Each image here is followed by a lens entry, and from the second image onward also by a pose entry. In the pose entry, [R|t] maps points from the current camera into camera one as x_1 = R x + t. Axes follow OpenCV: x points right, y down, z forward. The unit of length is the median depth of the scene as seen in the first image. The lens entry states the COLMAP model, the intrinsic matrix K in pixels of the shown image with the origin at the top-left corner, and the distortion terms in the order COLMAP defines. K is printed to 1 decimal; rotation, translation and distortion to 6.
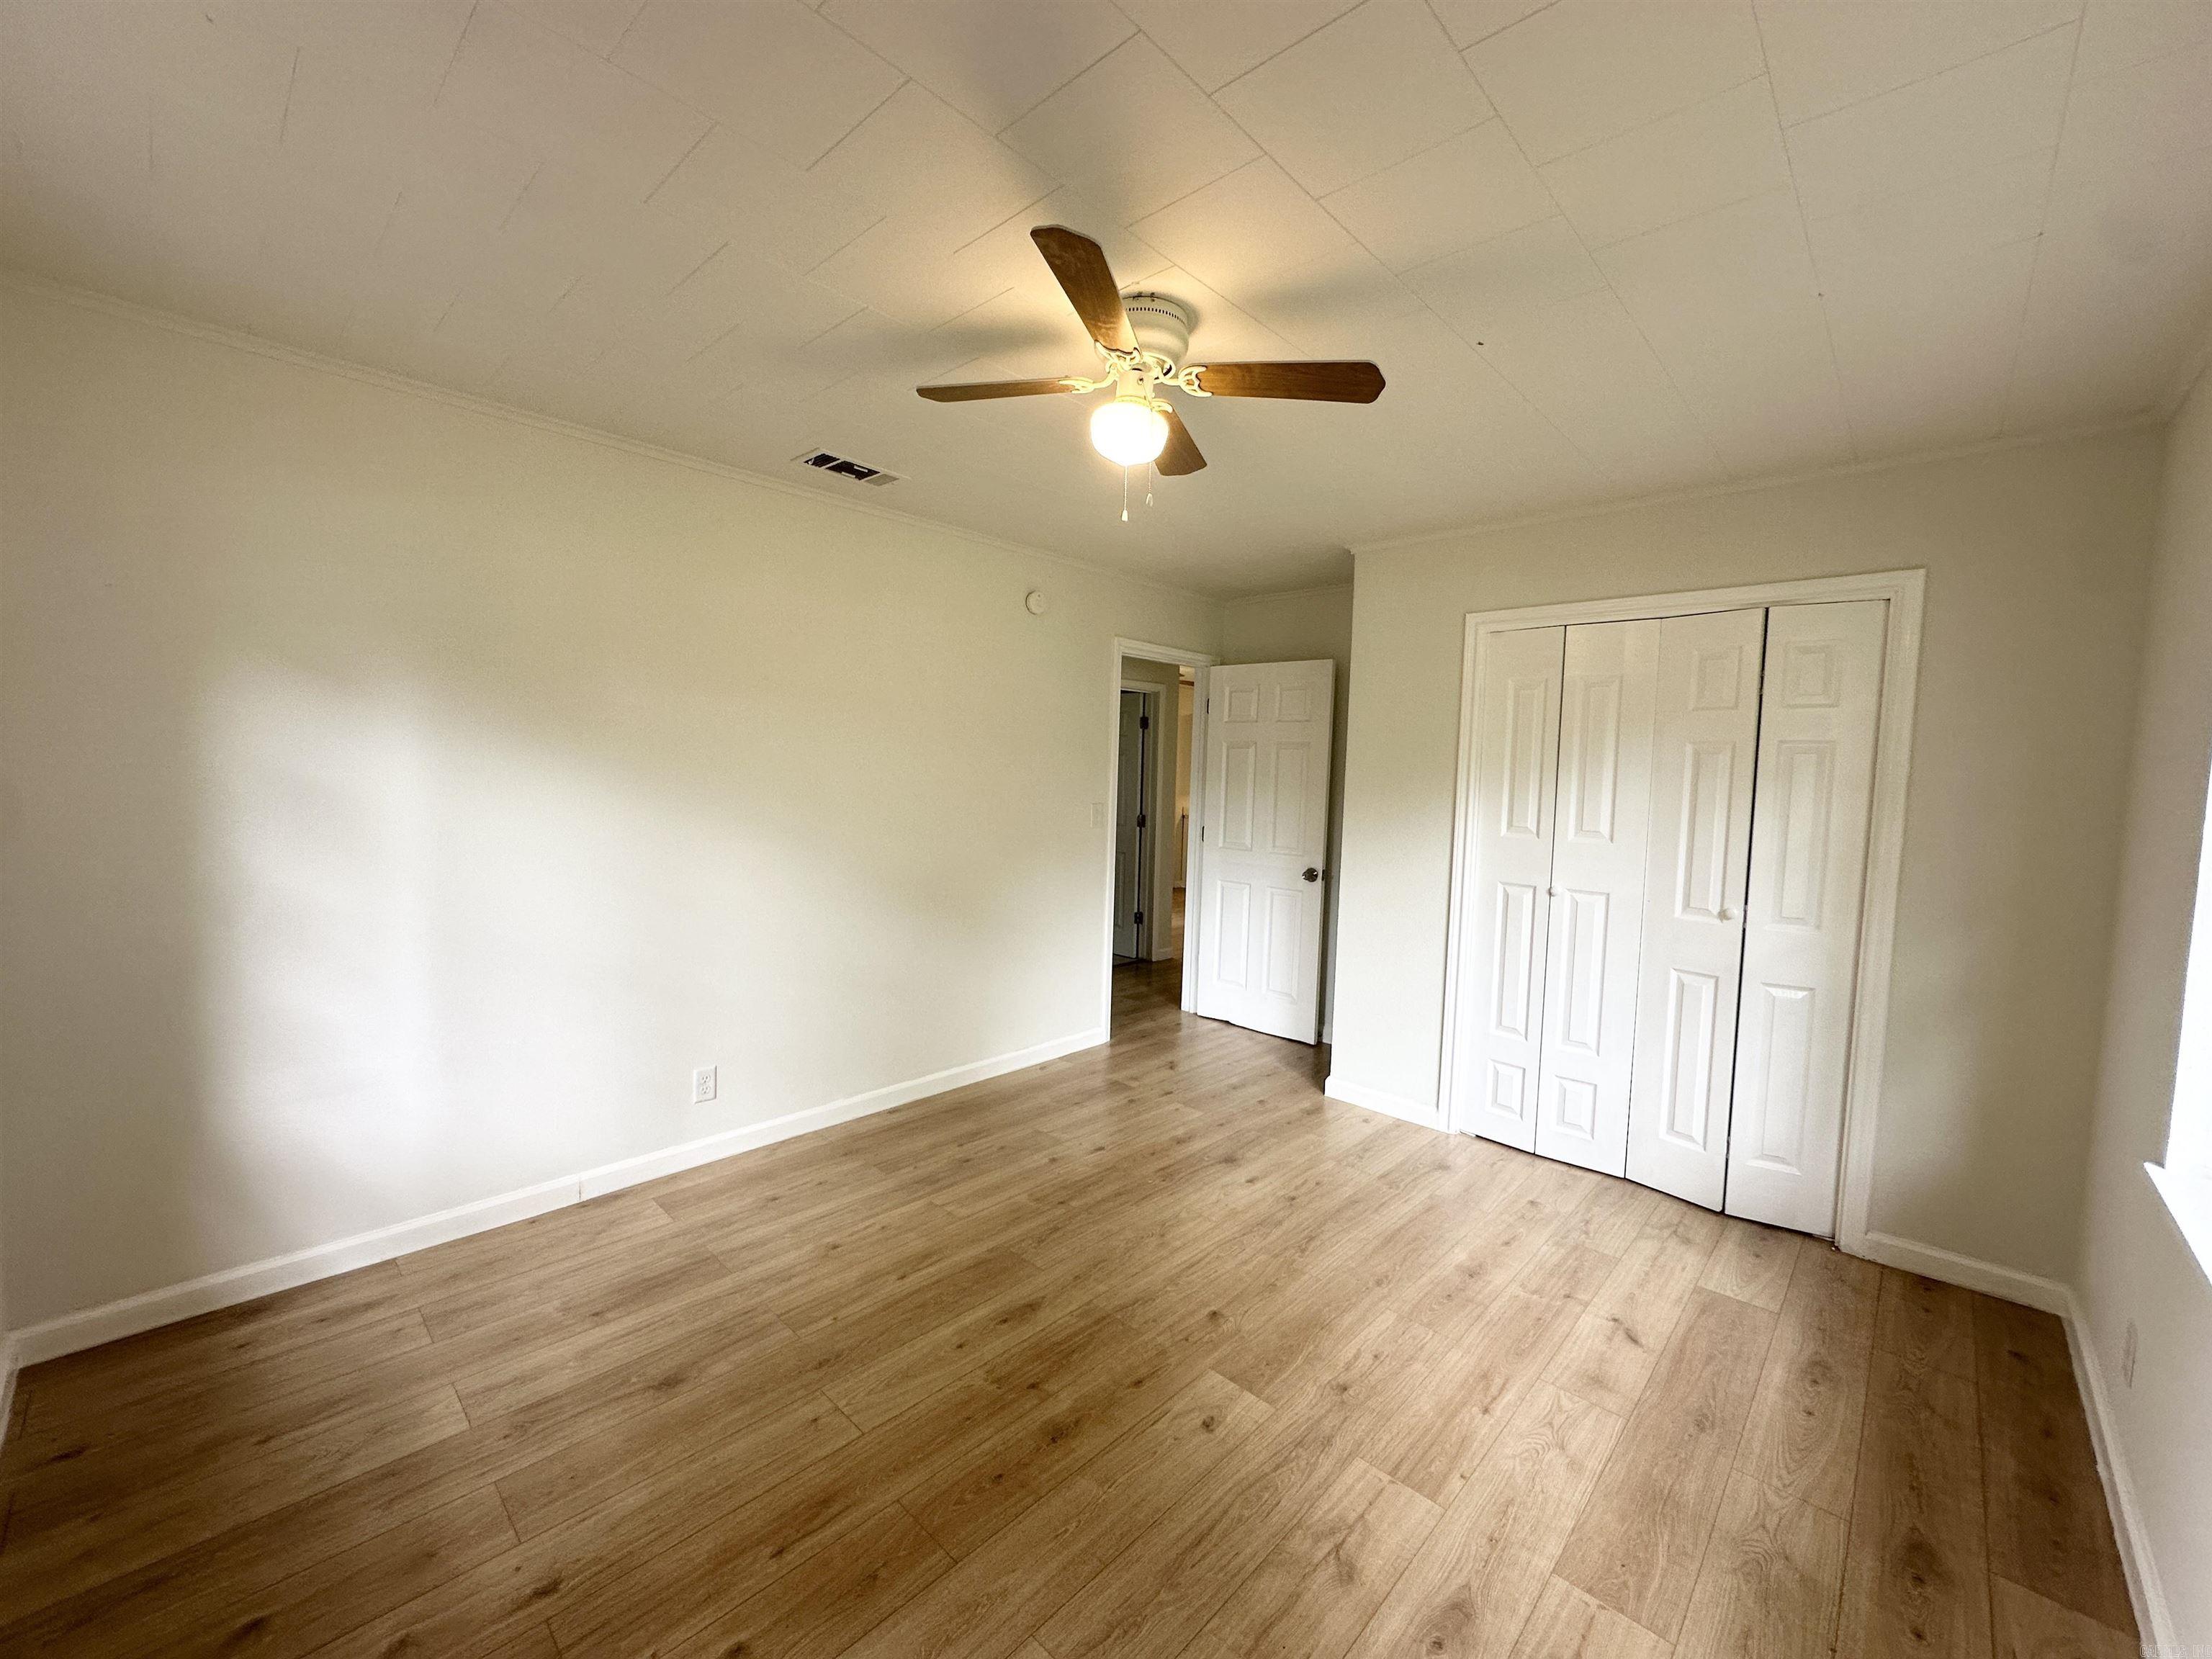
lens RADIAL K [[884.1, 0, 1104.1], [0, 884.1, 825.3], [0, 0, 1]] dist [-0.001114, 0.000220]
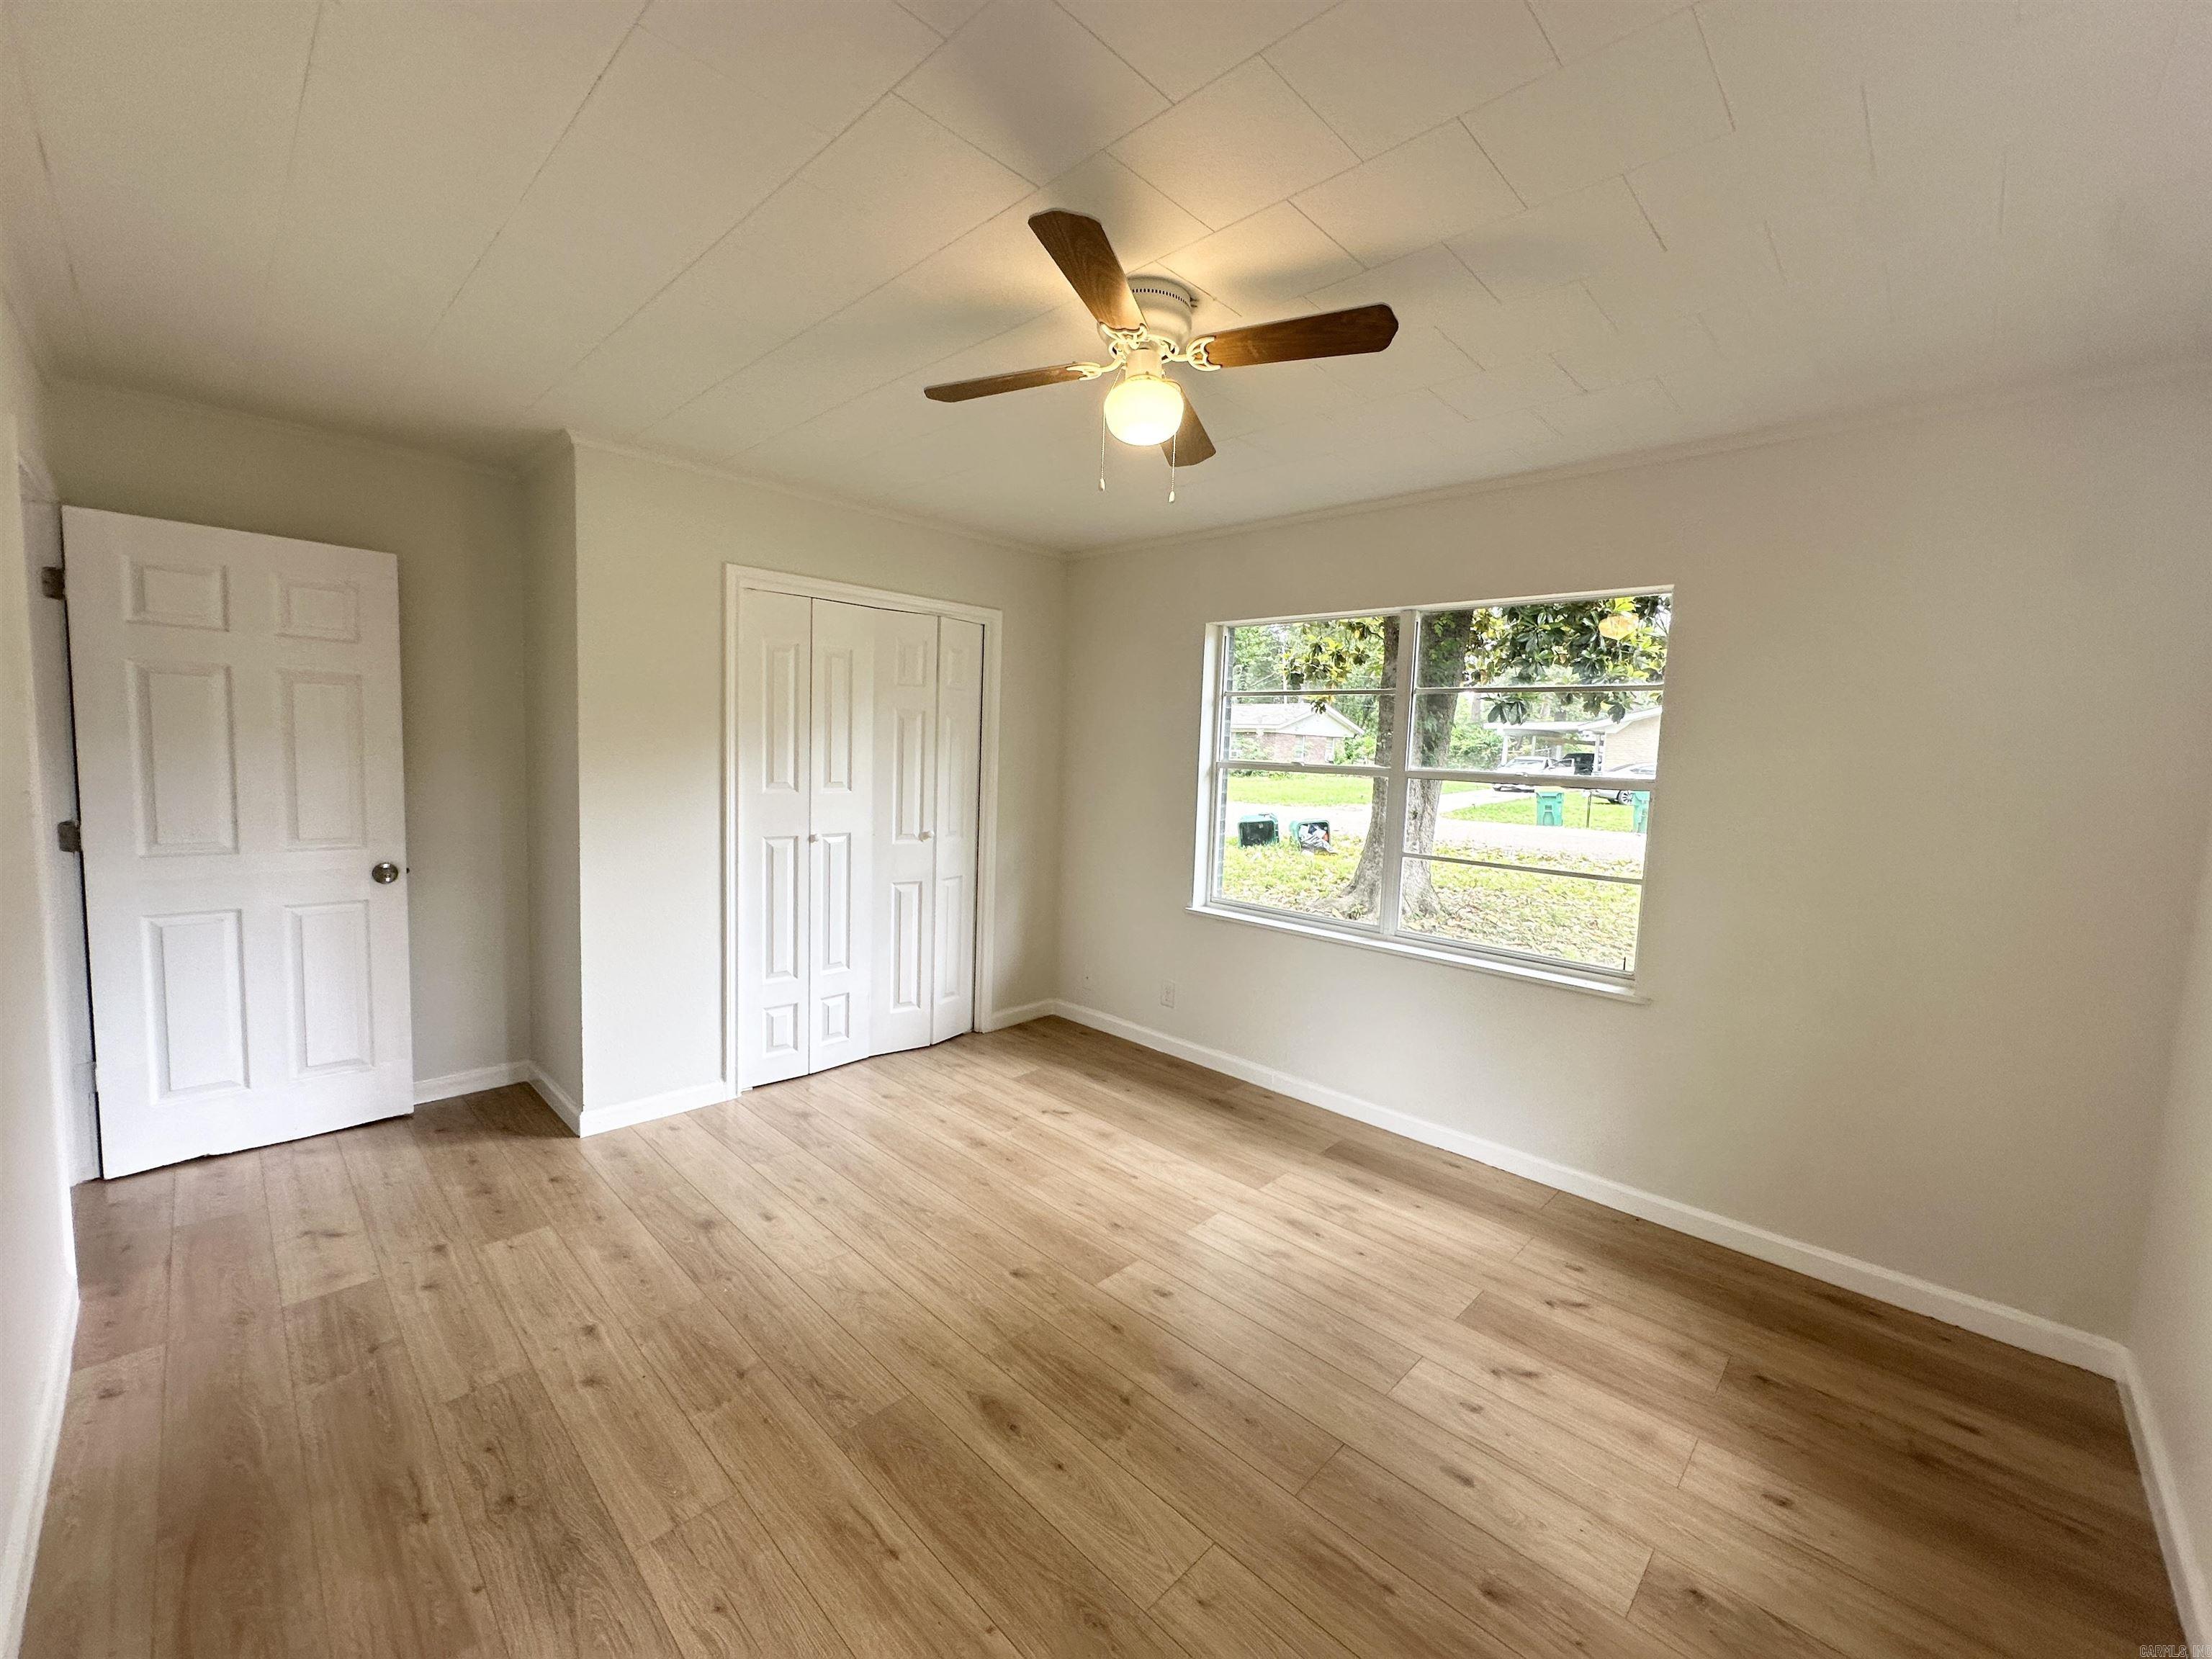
lens RADIAL K [[884.1, 0, 1104.1], [0, 884.1, 825.3], [0, 0, 1]] dist [-0.001114, 0.000220]
pose [[0.020213, -0.114690, 0.993196, -0.718028], [0.029735, 0.993028, 0.114066, -0.070455], [-0.999353, 0.027227, 0.023482, 0.735155]]
